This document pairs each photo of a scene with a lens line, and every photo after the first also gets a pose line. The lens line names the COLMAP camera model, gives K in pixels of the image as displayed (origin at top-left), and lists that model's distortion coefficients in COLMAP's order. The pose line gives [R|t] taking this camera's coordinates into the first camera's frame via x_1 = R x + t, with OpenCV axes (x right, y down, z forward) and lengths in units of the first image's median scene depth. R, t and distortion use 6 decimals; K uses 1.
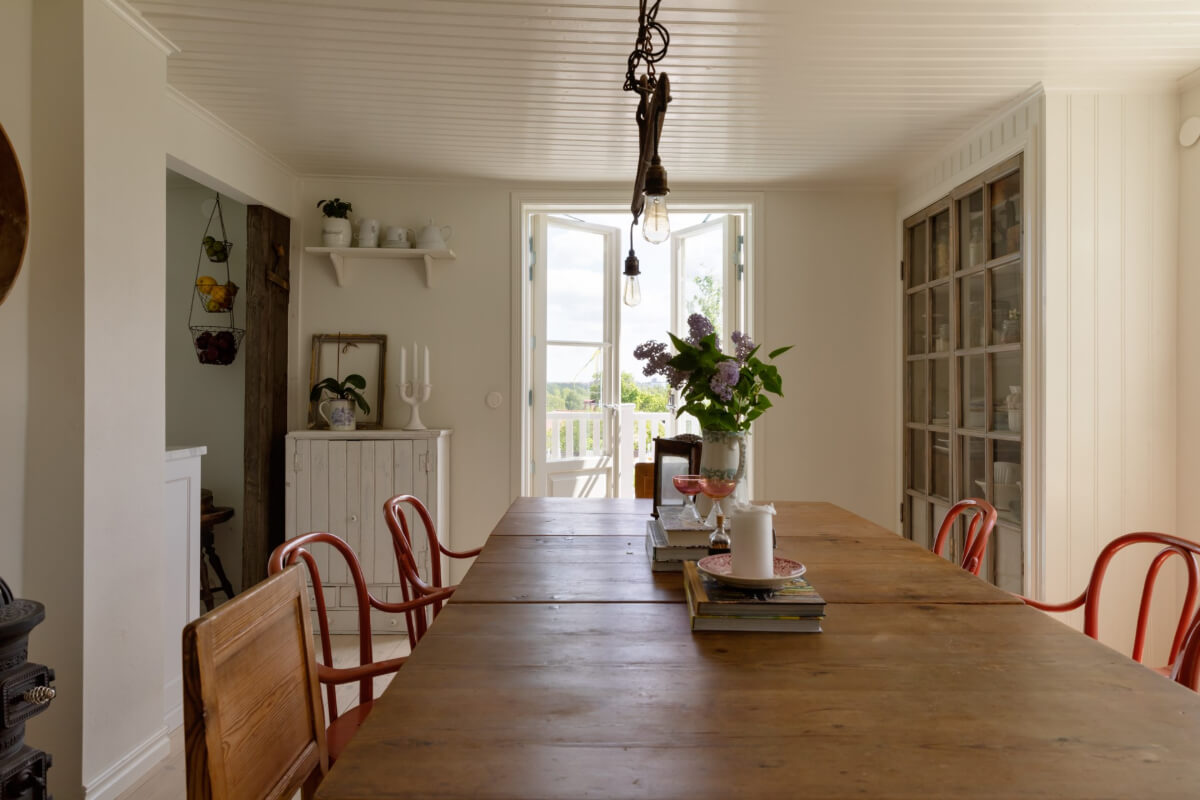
lens RADIAL K [[858.2, 0, 600.3], [0, 858.2, 395.2], [0, 0, 1]] dist [0.004711, 0.003259]
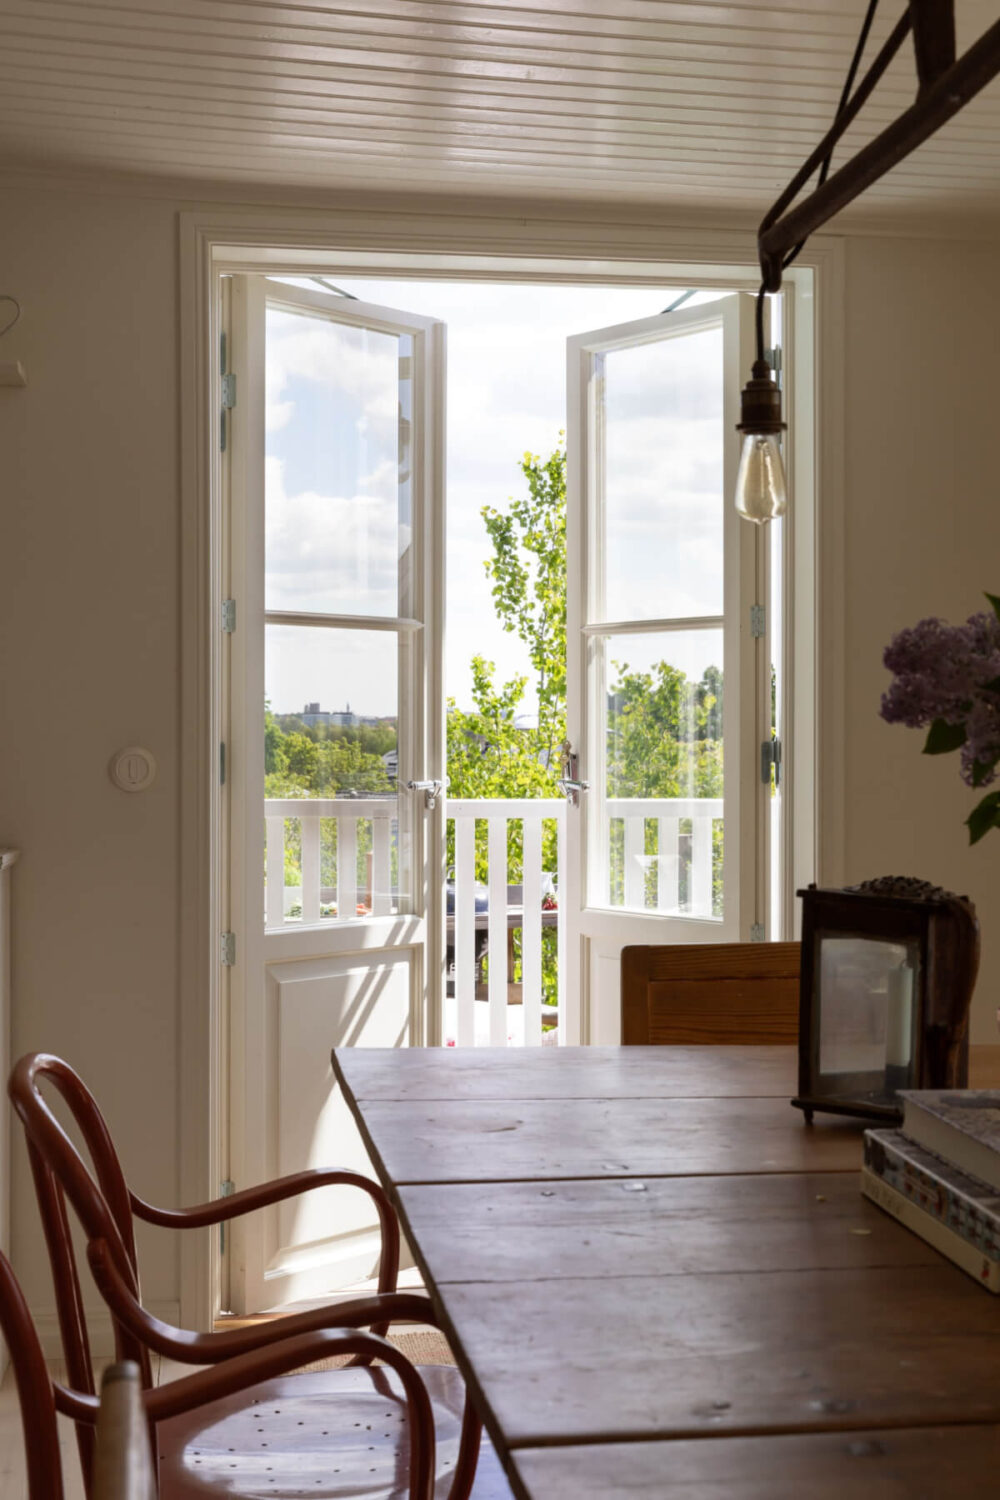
lens RADIAL K [[2081.2, 0, 499.4], [0, 2081.2, 786.2], [0, 0, 1]] dist [-0.004785, -0.050062]
pose [[0.988821, 0.002240, 0.149089, -0.096306], [-0.005107, 0.999809, 0.018851, -0.004521], [-0.149018, -0.019401, 0.988644, 0.078095]]
